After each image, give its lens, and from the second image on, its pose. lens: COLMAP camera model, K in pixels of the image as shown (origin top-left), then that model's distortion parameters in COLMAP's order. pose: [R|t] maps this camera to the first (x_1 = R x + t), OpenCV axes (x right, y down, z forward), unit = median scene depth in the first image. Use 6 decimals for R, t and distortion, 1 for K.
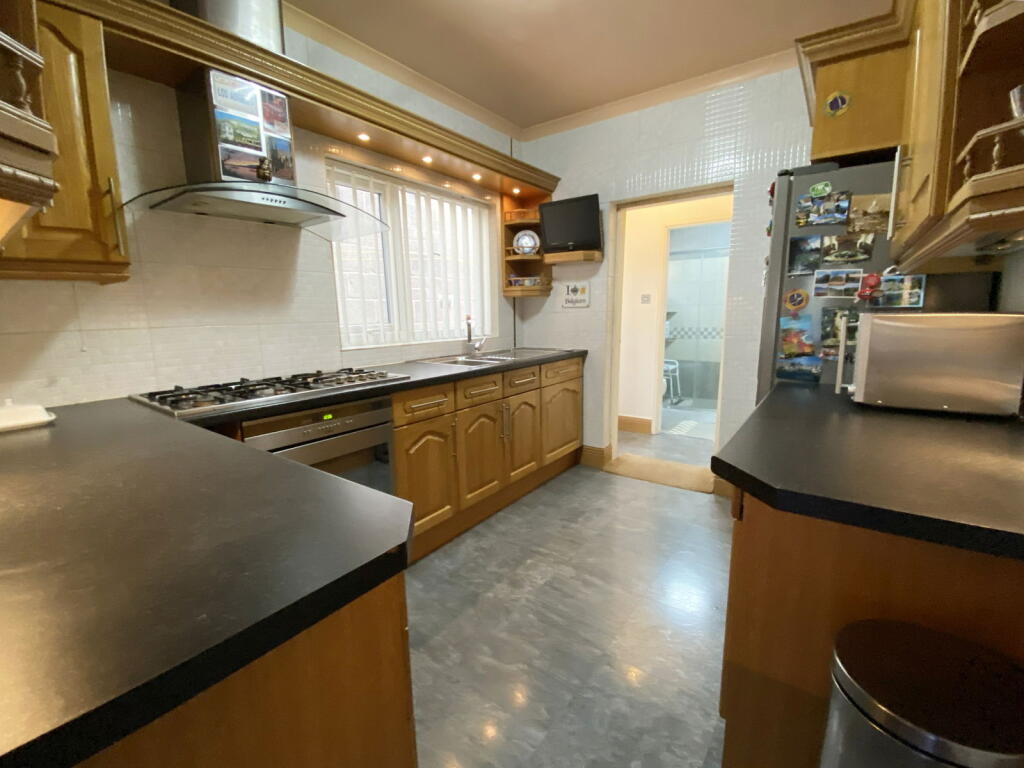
lens RADIAL K [[436.9, 0, 511.1], [0, 436.9, 385.8], [0, 0, 1]] dist [0.000891, -0.000117]
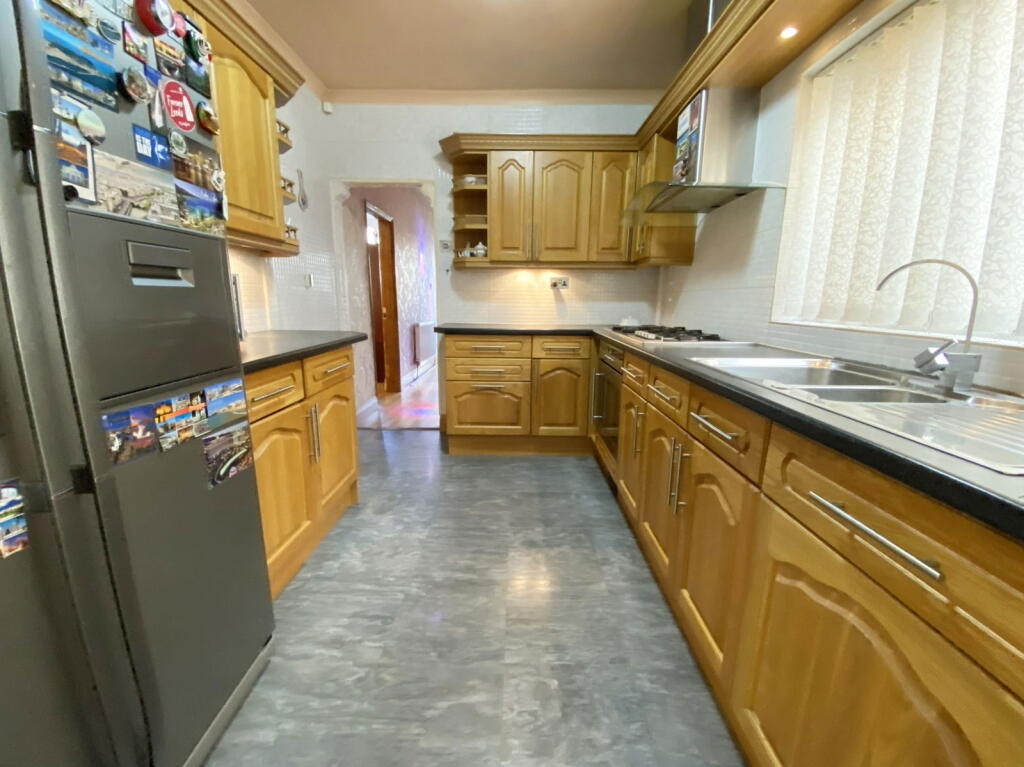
lens RADIAL K [[436.9, 0, 511.3], [0, 436.9, 383.6], [0, 0, 1]] dist [0.000891, -0.000117]
pose [[-0.817798, 0.112307, -0.564441, 0.594679], [-0.100978, 0.937558, 0.332849, -0.236701], [0.566578, 0.329199, -0.755392, 1.671346]]
